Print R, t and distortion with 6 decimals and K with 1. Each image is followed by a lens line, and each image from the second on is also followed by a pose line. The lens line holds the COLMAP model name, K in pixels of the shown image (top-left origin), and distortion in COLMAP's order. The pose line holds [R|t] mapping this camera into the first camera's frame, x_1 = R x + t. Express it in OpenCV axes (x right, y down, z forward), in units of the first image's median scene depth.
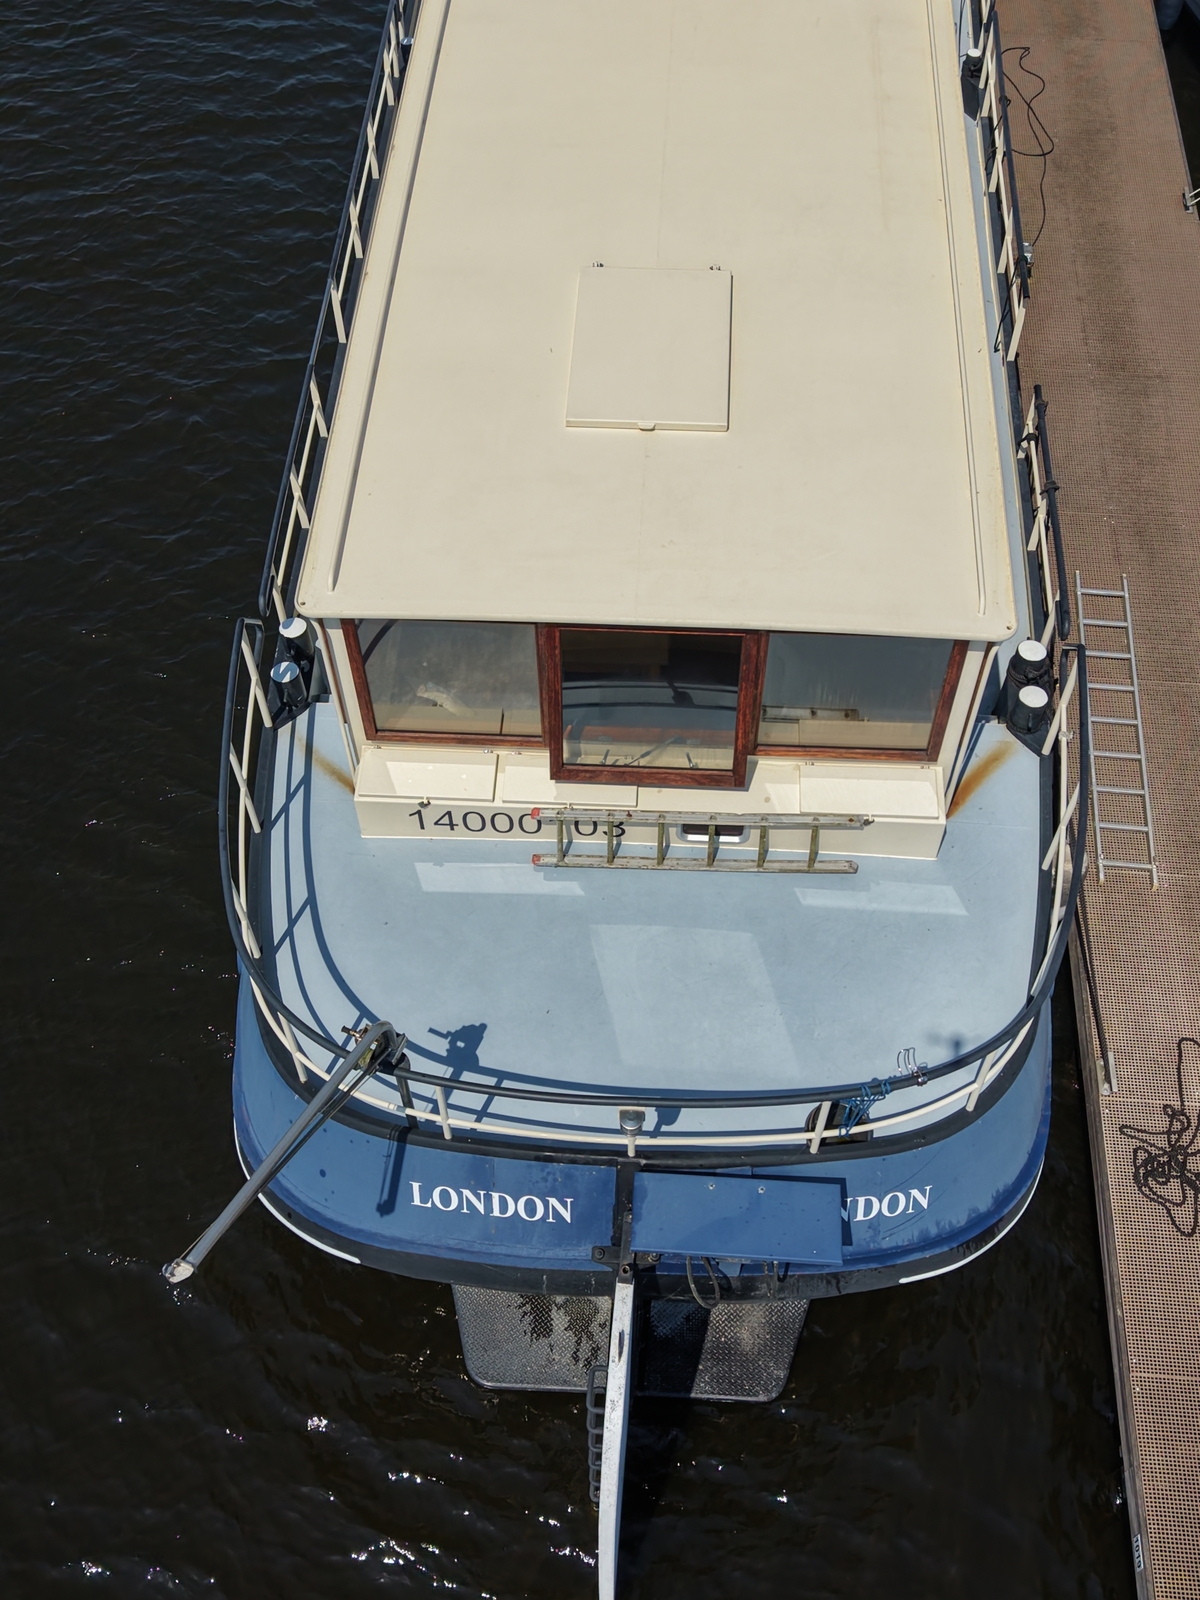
lens RADIAL K [[1631.6, 0, 654.5], [0, 1631.6, 820.4], [0, 0, 1]] dist [0.022653, 0.000000]
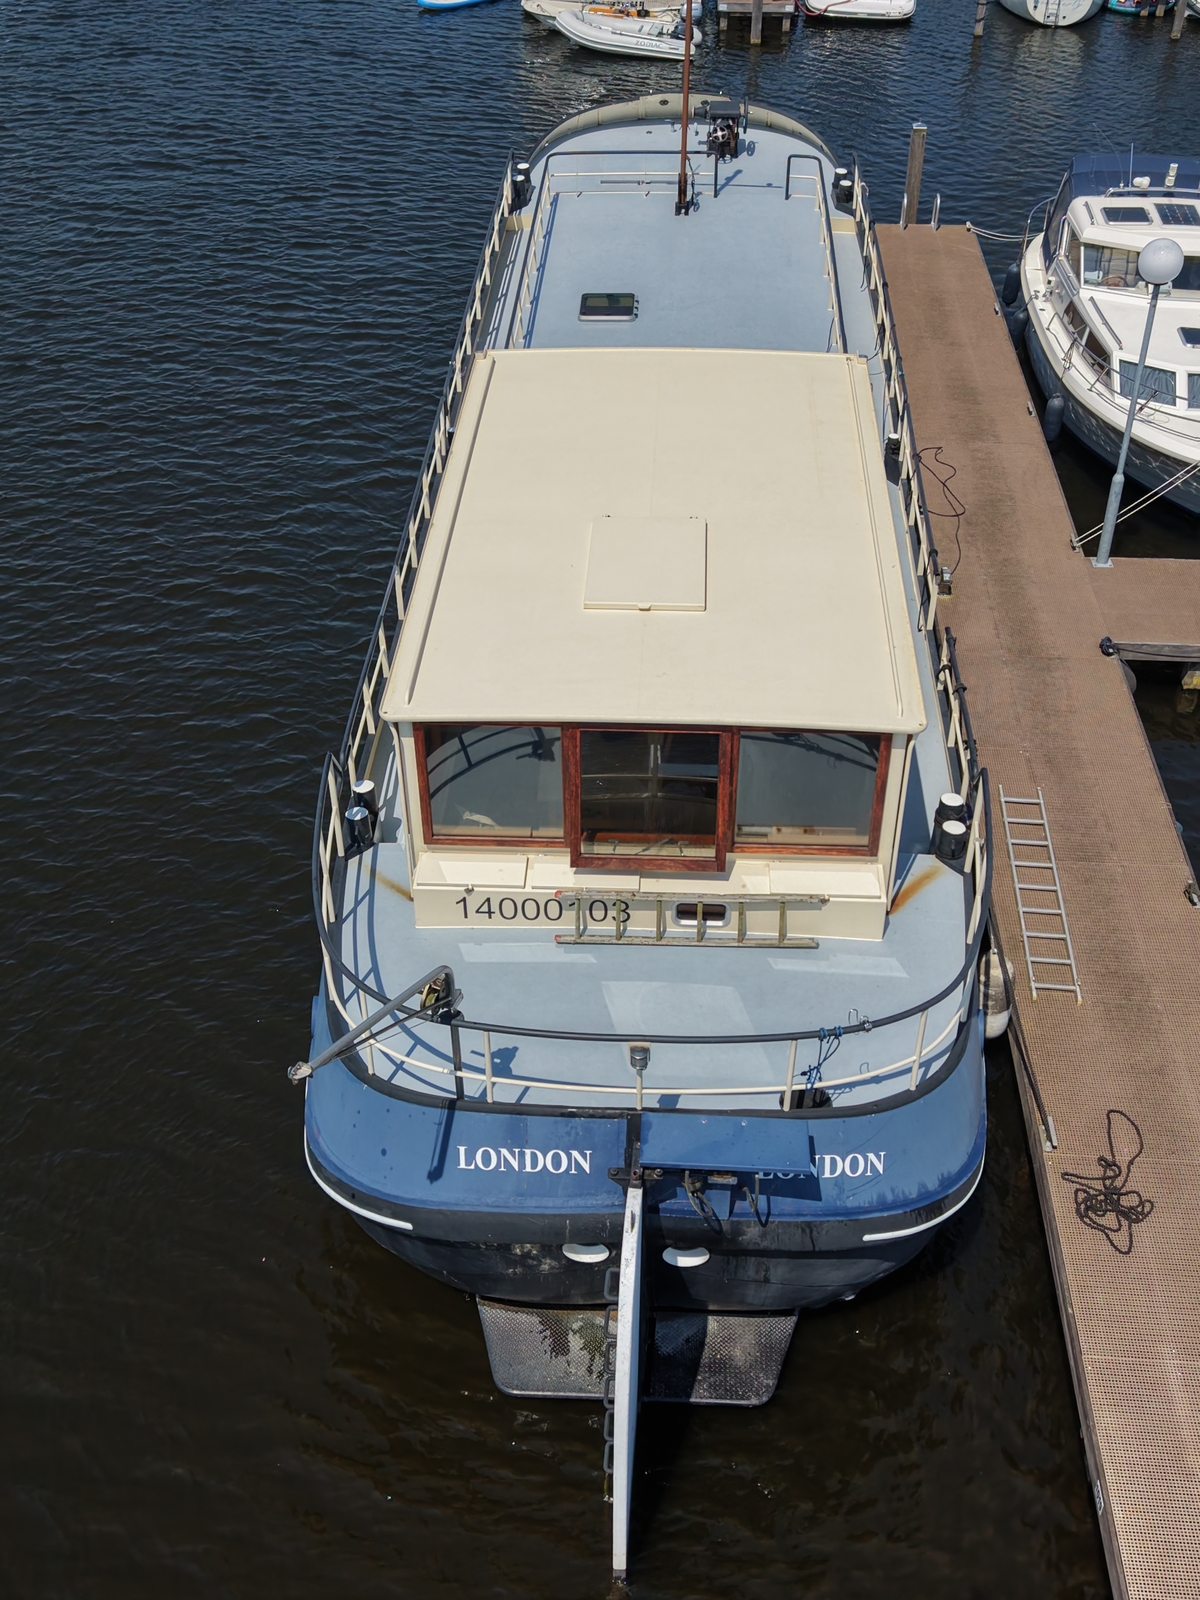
lens RADIAL K [[1659.7, 0, 648.3], [0, 1659.7, 801.7], [0, 0, 1]] dist [0.023420, 0.000000]
pose [[0.999943, -0.010004, 0.003678, -0.007743], [0.010651, 0.951237, -0.308276, 0.313222], [-0.000415, 0.308297, 0.951290, -0.227498]]
